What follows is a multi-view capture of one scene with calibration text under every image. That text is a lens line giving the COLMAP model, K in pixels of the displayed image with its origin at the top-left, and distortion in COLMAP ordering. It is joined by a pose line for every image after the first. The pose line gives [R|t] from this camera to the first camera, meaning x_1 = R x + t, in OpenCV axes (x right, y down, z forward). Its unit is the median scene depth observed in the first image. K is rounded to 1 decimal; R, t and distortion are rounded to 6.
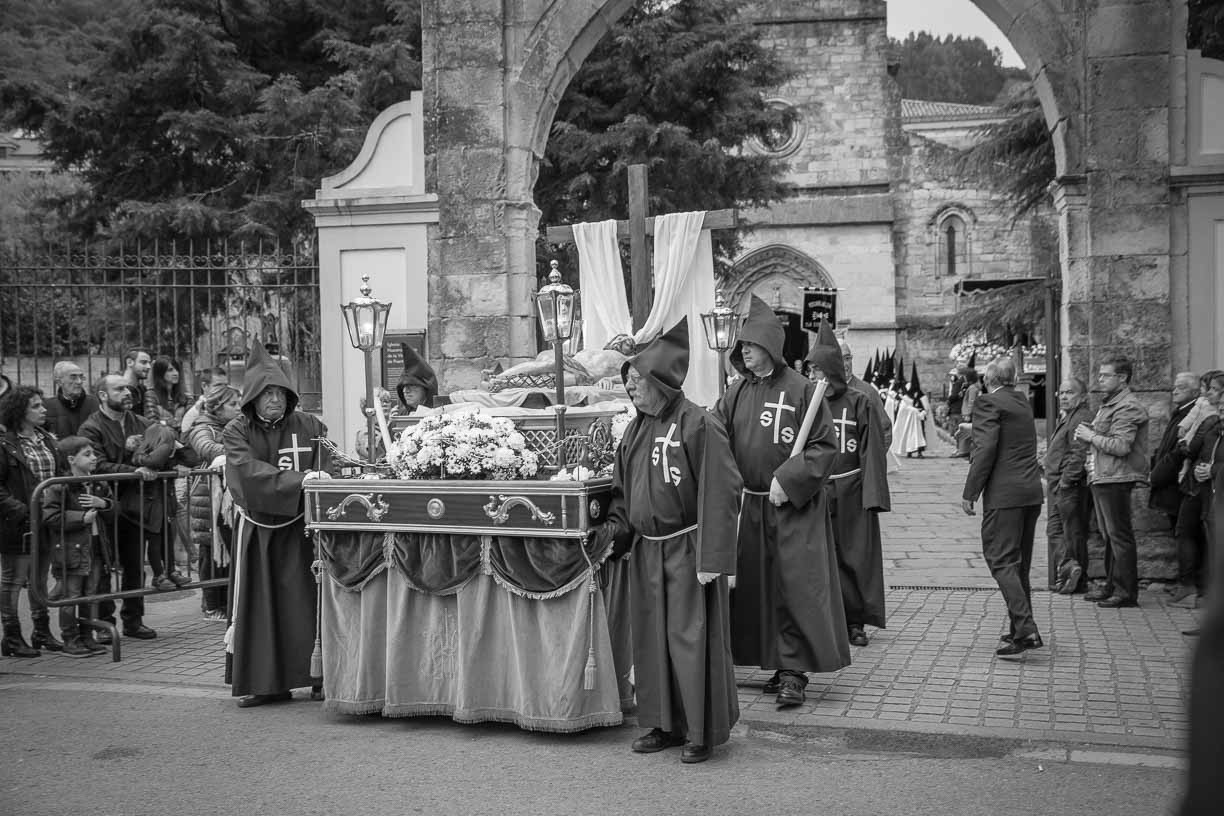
lens RADIAL K [[1326.2, 0, 612.0], [0, 1326.2, 408.0], [0, 0, 1]] dist [0.042127, 0.036085]
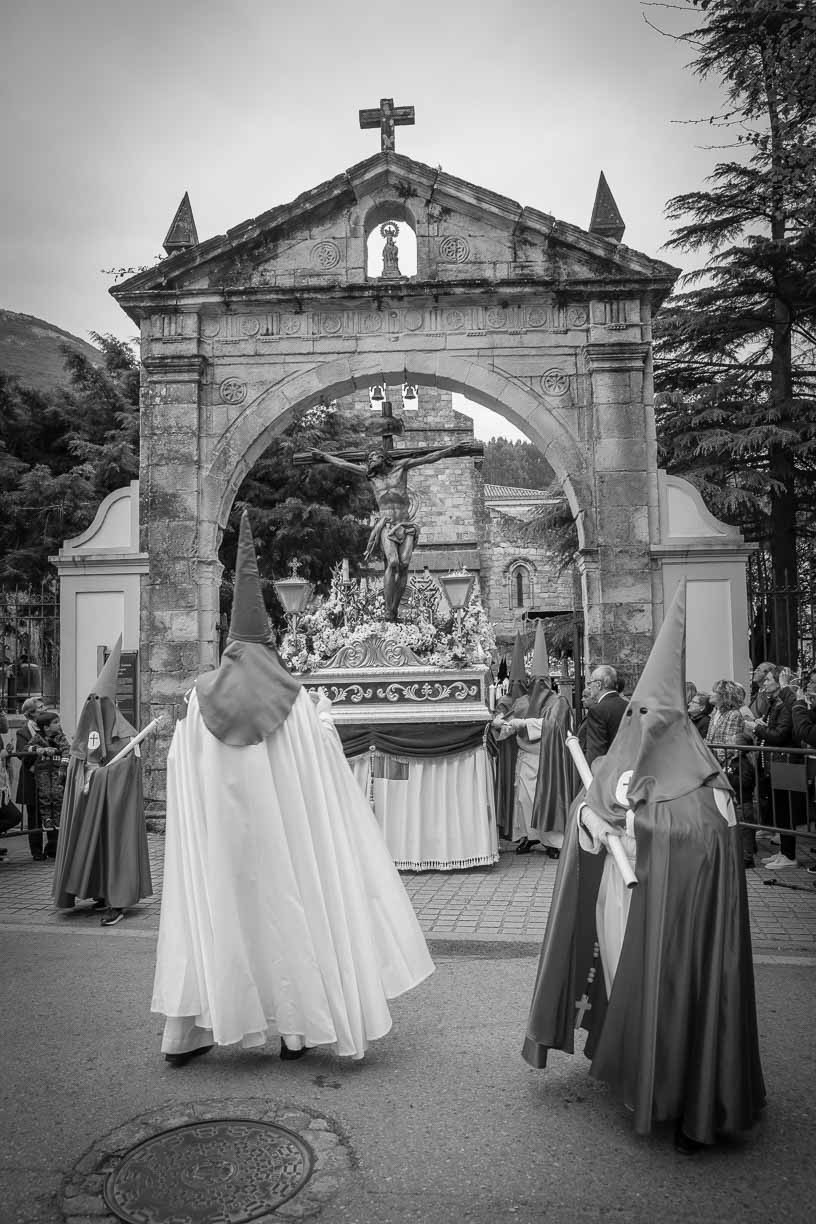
lens RADIAL K [[963.7, 0, 400.6], [0, 963.7, 619.6], [0, 0, 1]] dist [-0.045830, 0.004622]
pose [[0.992606, 0.007002, 0.121176, 0.007718], [0.002938, 0.996656, -0.081663, -0.007496], [-0.121343, 0.081415, 0.989266, -0.015987]]
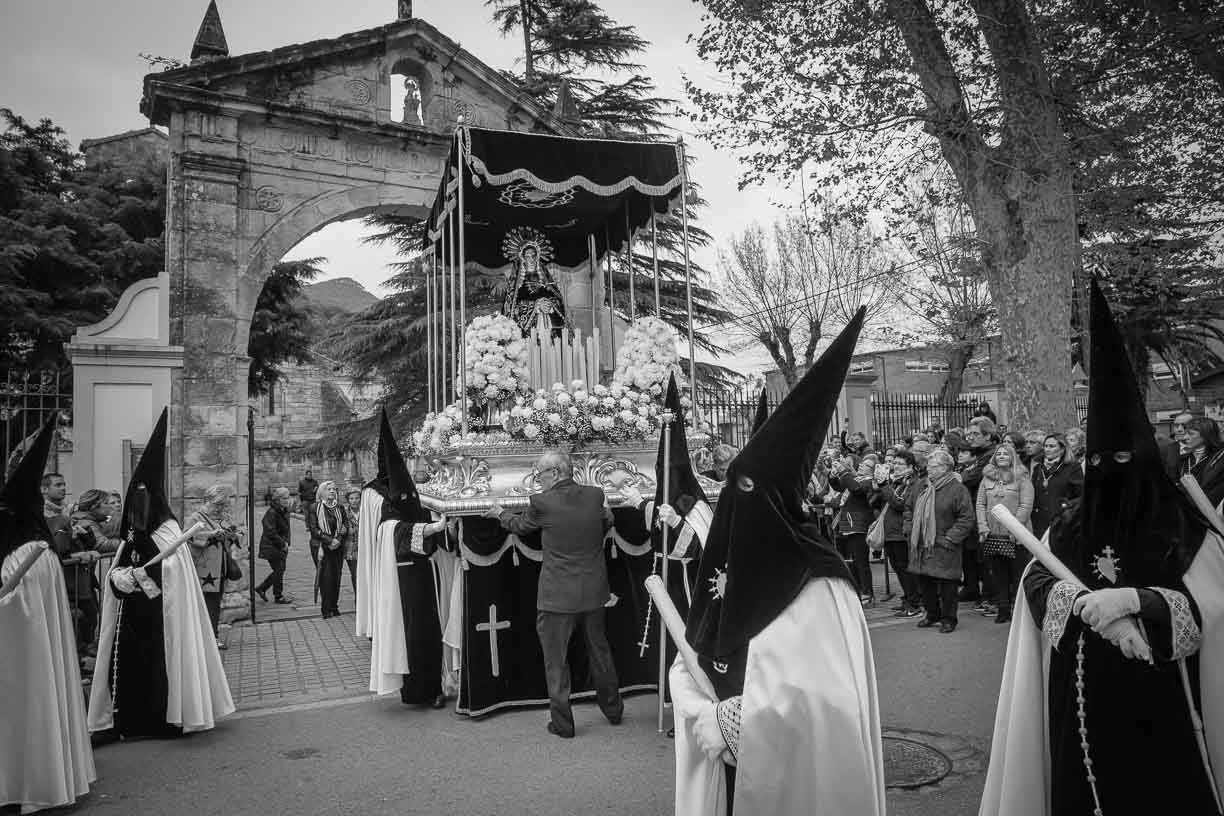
lens RADIAL K [[847.7, 0, 608.2], [0, 847.7, 395.7], [0, 0, 1]] dist [-0.089498, 0.098544]
pose [[0.740267, 0.044866, 0.670815, -0.318256], [0.039999, 0.993064, -0.110559, 0.002230], [-0.671123, 0.108675, 0.733338, 0.062138]]
